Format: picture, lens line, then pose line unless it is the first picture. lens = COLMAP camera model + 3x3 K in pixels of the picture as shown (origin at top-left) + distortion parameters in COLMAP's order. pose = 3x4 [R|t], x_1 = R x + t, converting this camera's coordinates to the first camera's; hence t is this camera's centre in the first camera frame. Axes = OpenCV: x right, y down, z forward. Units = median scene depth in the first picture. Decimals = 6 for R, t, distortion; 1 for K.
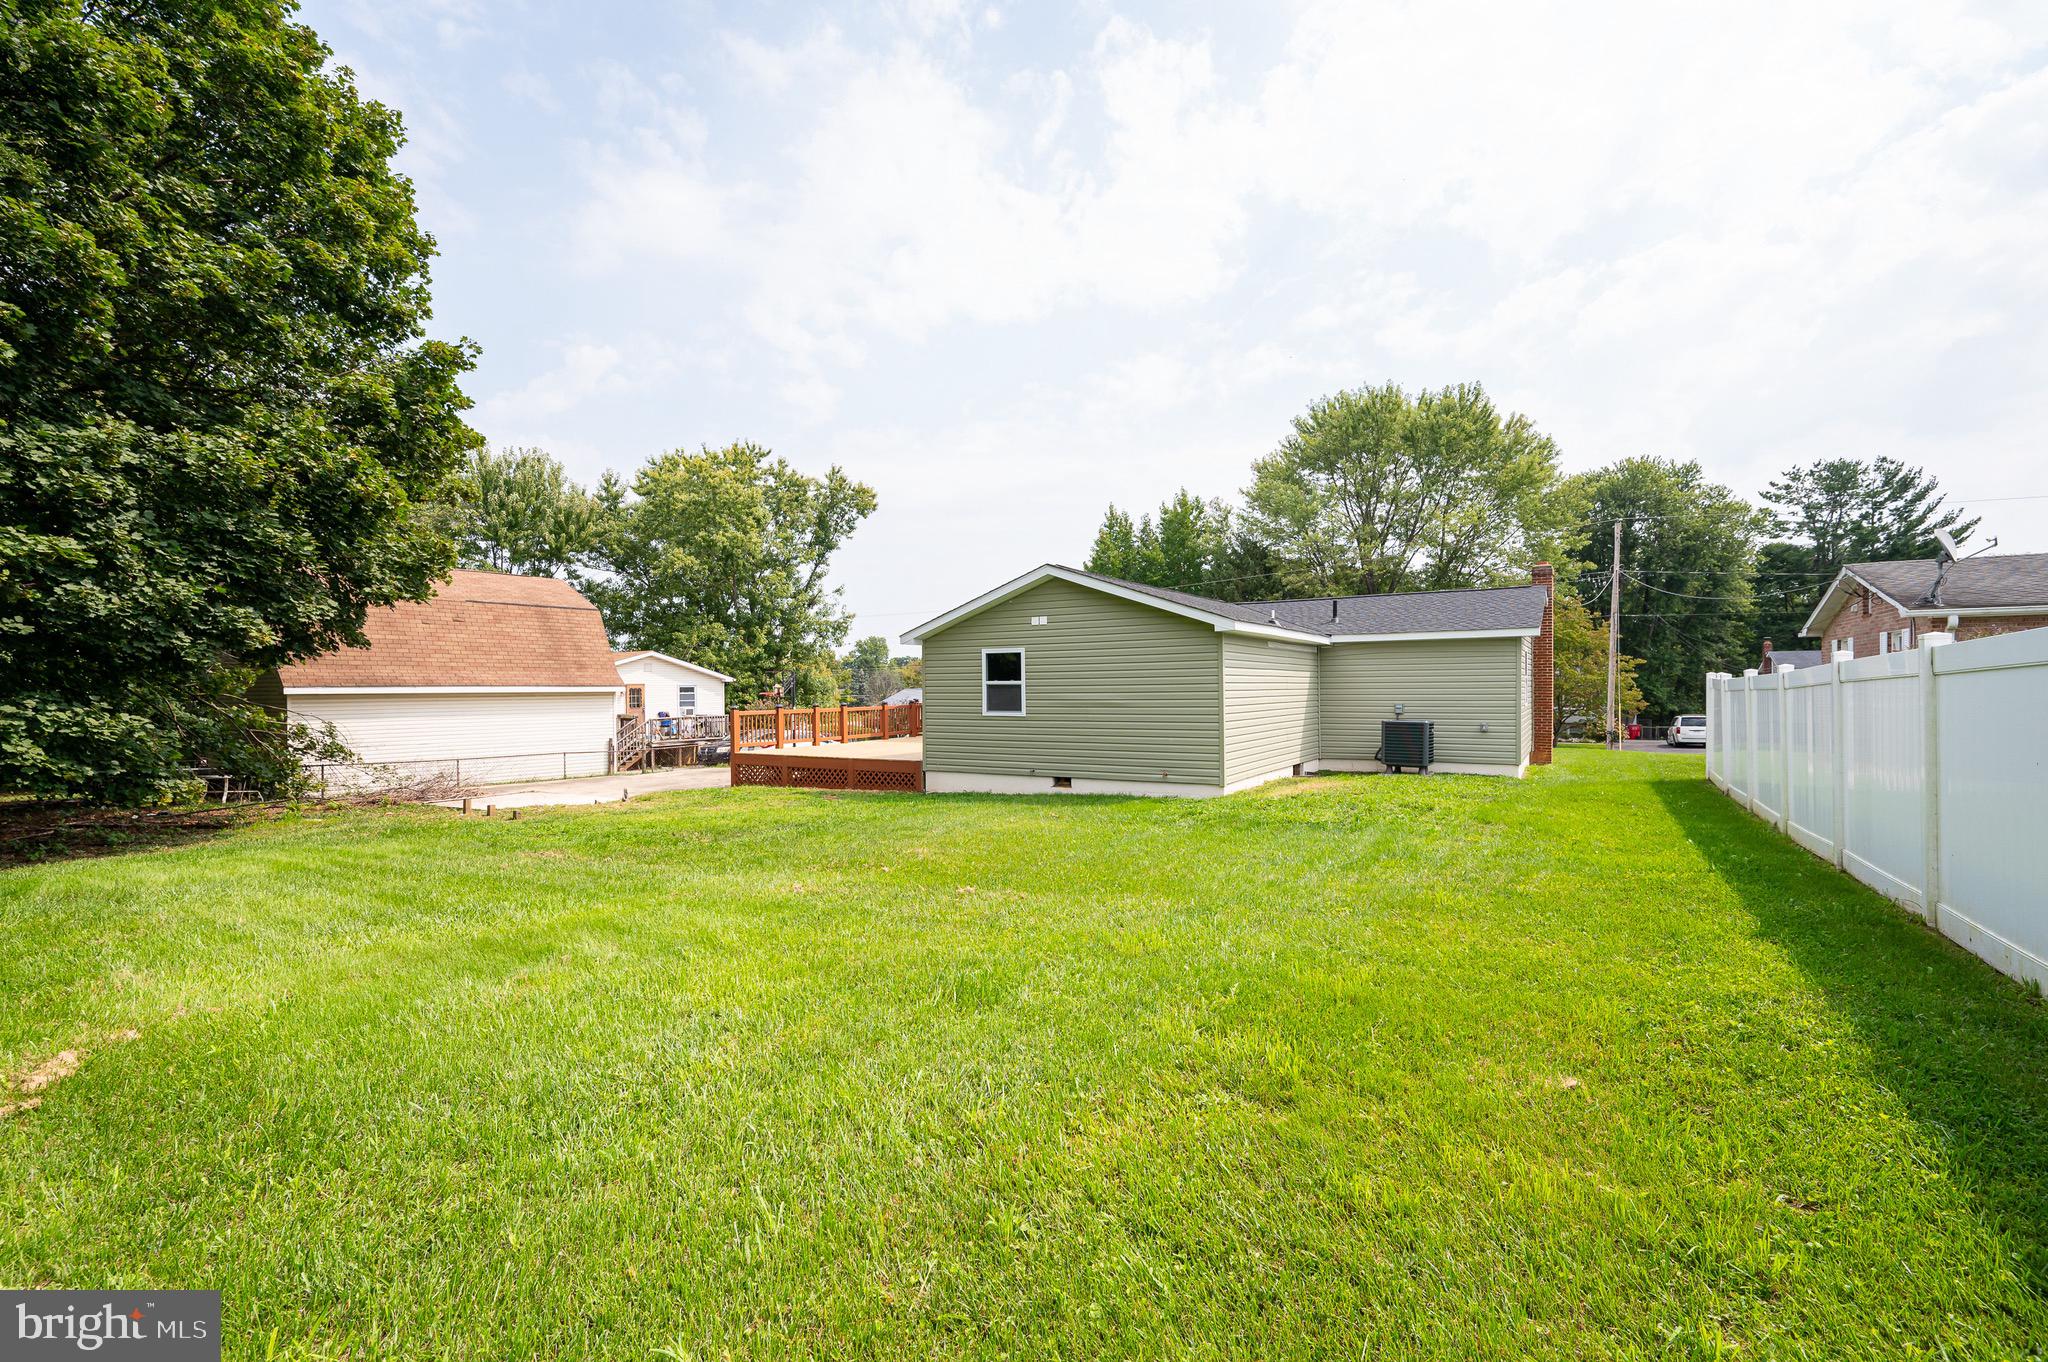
lens RADIAL K [[900.3, 0, 1028.4], [0, 900.3, 692.3], [0, 0, 1]] dist [0.000766, 0.000192]
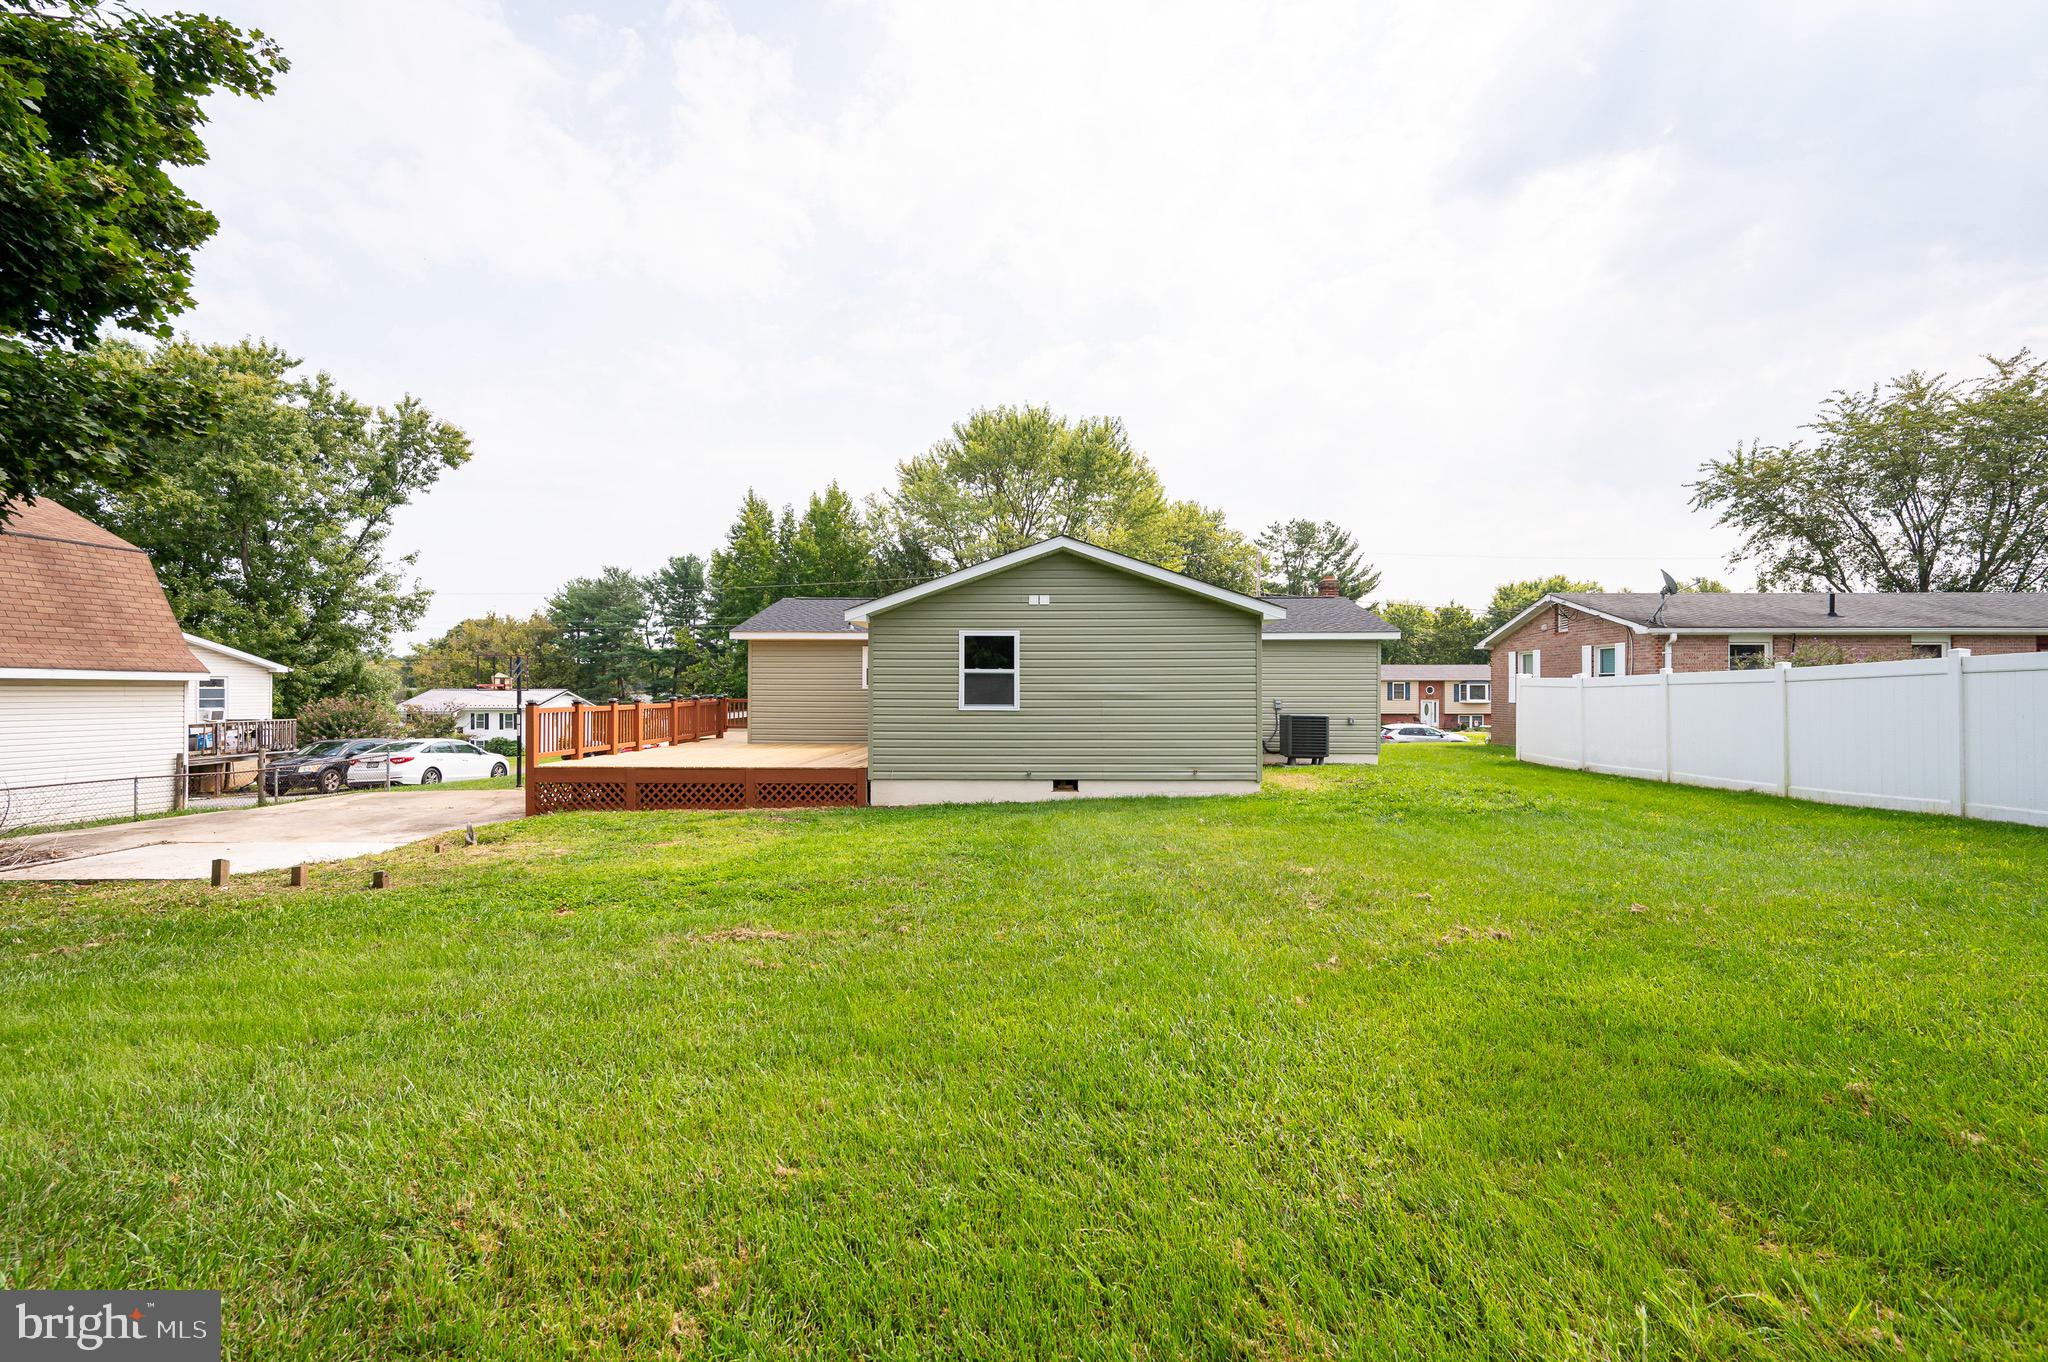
lens RADIAL K [[900.3, 0, 1024.9], [0, 900.3, 680.3], [0, 0, 1]] dist [0.000766, 0.000192]
pose [[0.873831, 0.013759, 0.486035, -0.126477], [-0.004543, 0.999787, -0.020136, 0.004524], [-0.486209, 0.015387, 0.873707, 0.075981]]
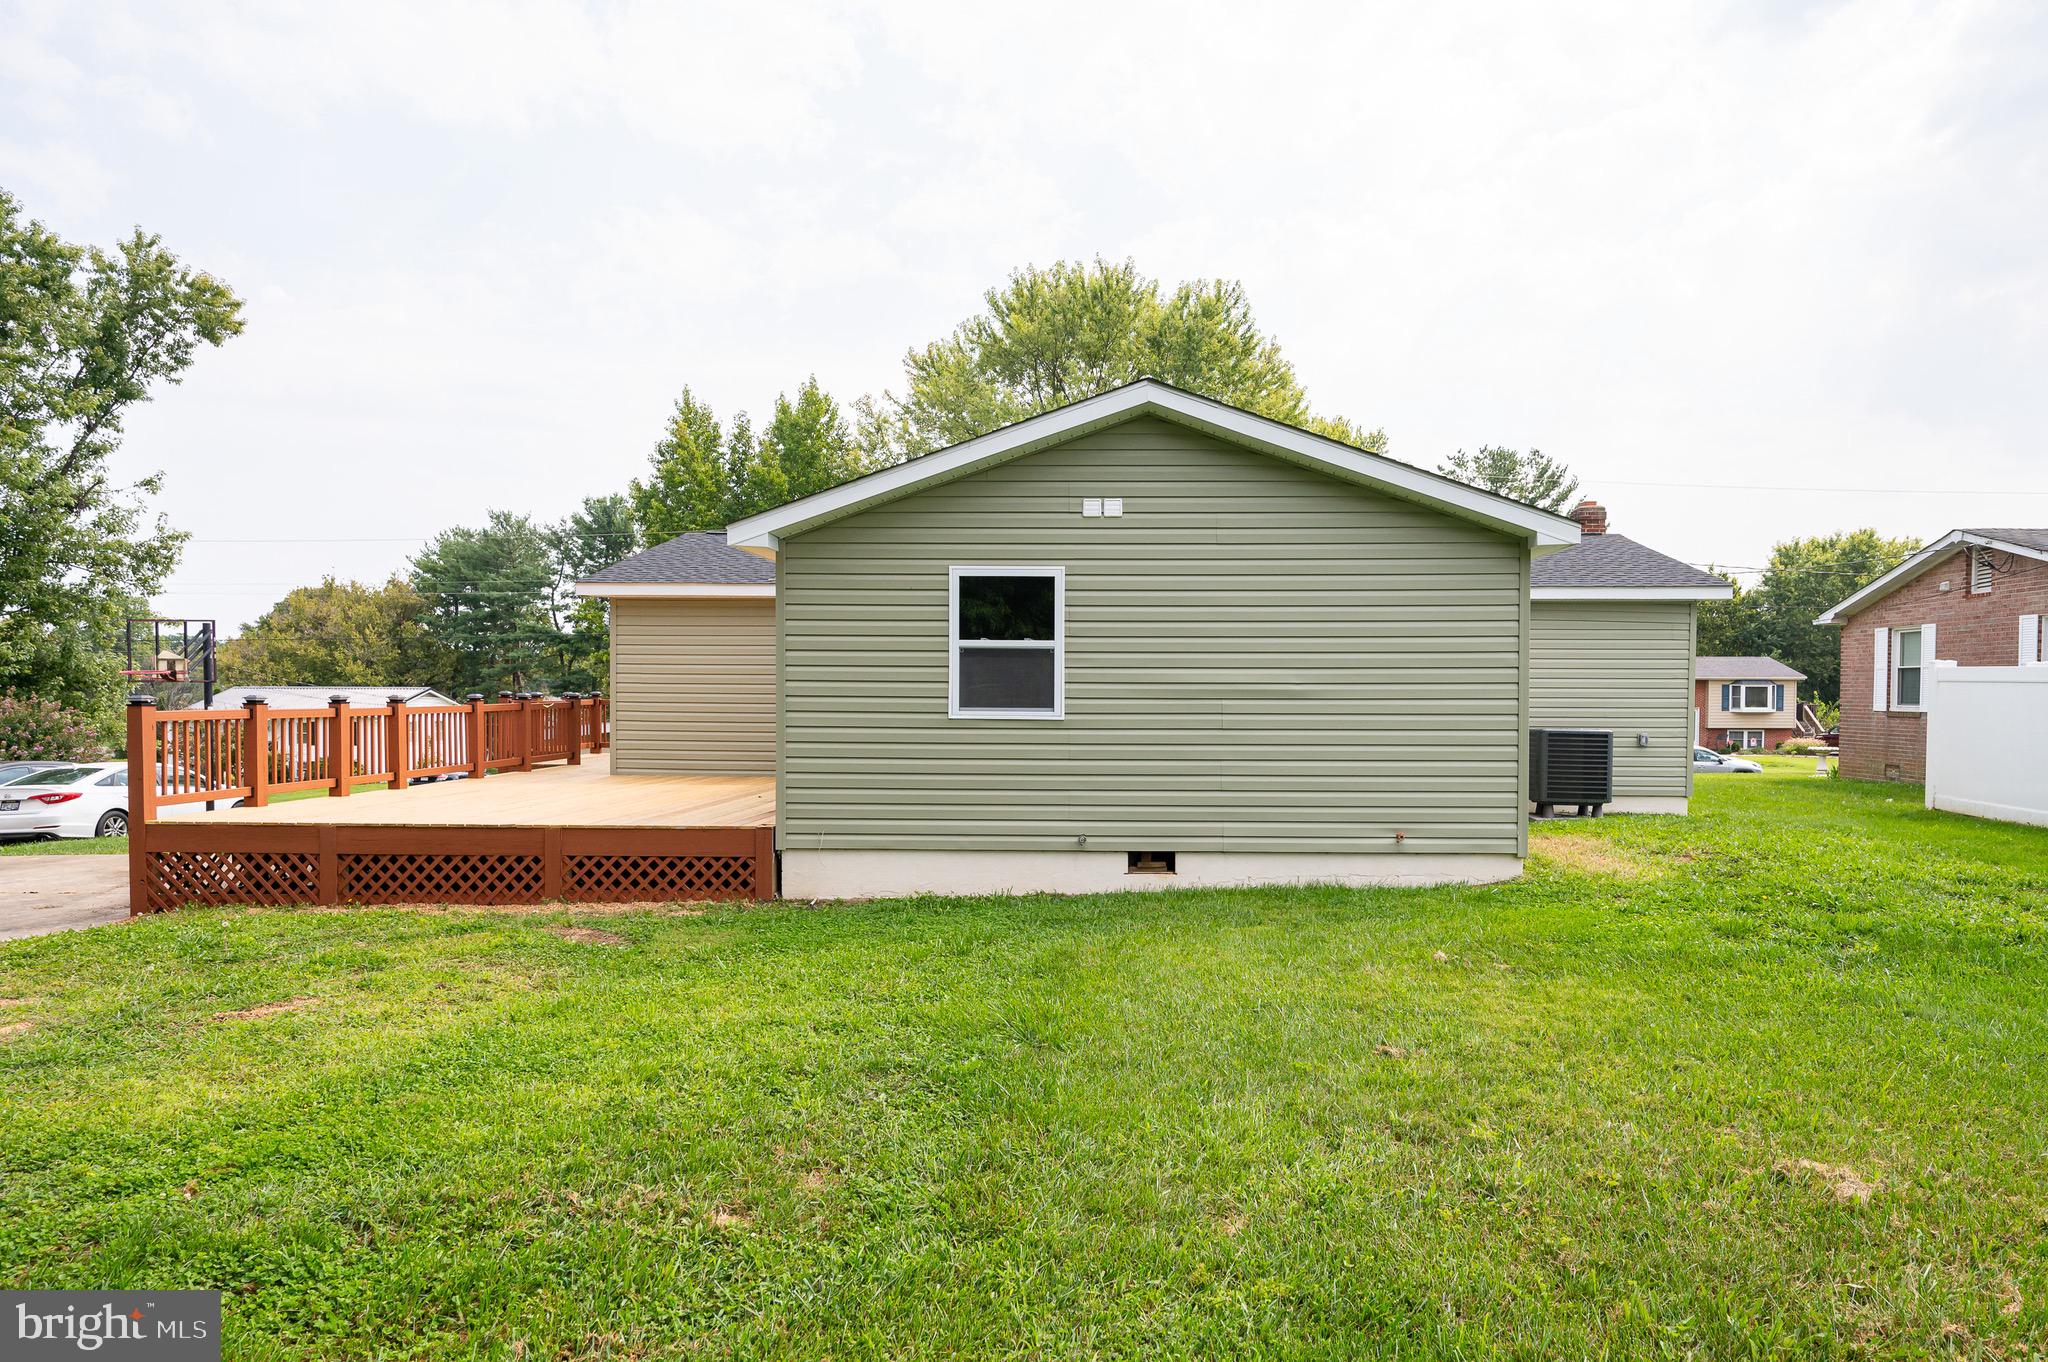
lens RADIAL K [[1244.2, 0, 1103.0], [0, 1244.2, 718.3], [0, 0, 1]] dist [-0.002968, 0.004147]
pose [[0.871902, 0.002391, 0.489675, -0.088223], [-0.008904, 0.999900, 0.010971, 0.005740], [-0.489600, -0.013925, 0.871836, 0.137354]]
